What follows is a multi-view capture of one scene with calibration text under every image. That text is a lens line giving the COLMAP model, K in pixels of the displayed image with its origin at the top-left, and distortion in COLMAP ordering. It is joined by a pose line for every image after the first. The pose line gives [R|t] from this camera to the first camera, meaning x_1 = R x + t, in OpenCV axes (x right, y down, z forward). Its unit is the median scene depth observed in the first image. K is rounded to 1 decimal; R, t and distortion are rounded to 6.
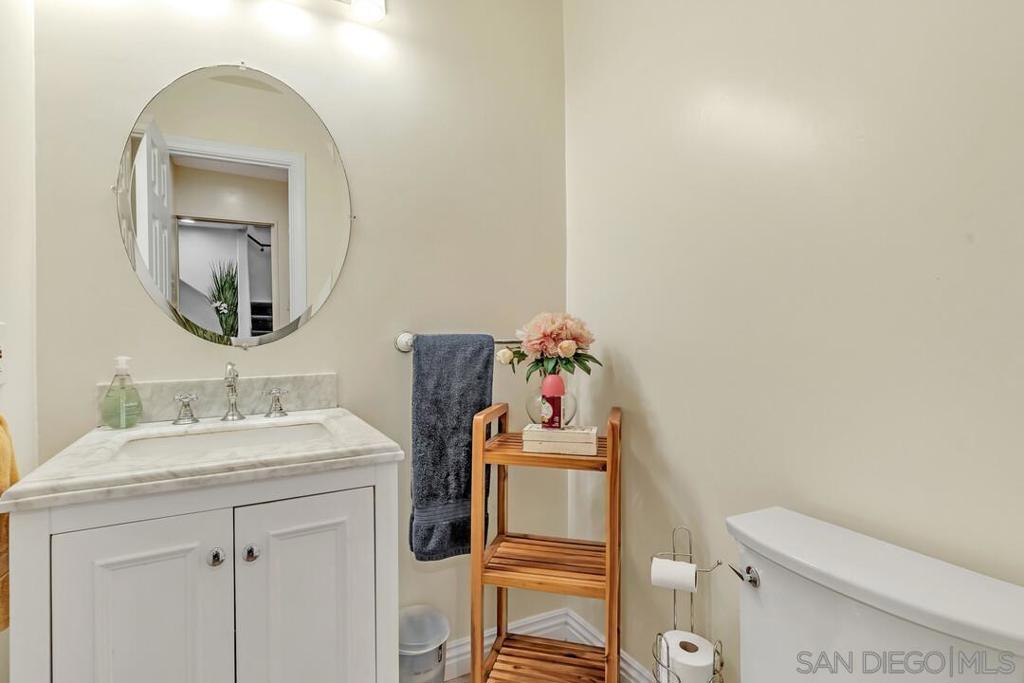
lens RADIAL K [[514.0, 0, 511.7], [0, 514.0, 331.5], [0, 0, 1]] dist [-0.003761, -0.000315]
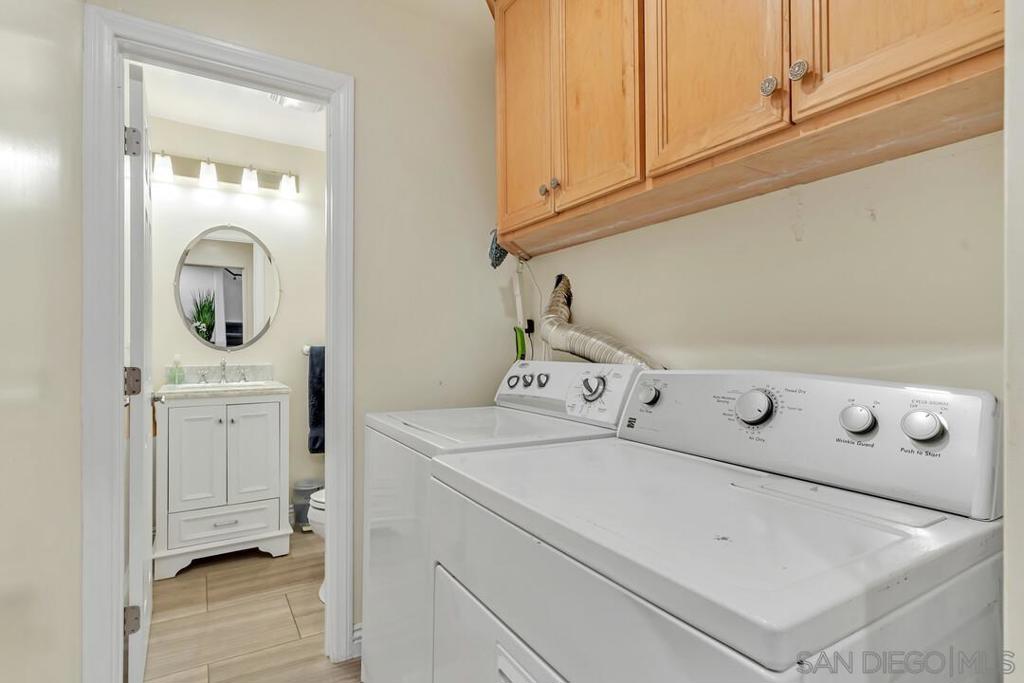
lens RADIAL K [[514.3, 0, 512.0], [0, 514.3, 341.5], [0, 0, 1]] dist [0.001629, 0.000242]
pose [[0.998962, 0.003695, 0.045394, 0.547861], [-0.003181, 0.999930, -0.011377, 0.007974], [-0.045433, 0.011220, 0.998904, -1.160516]]
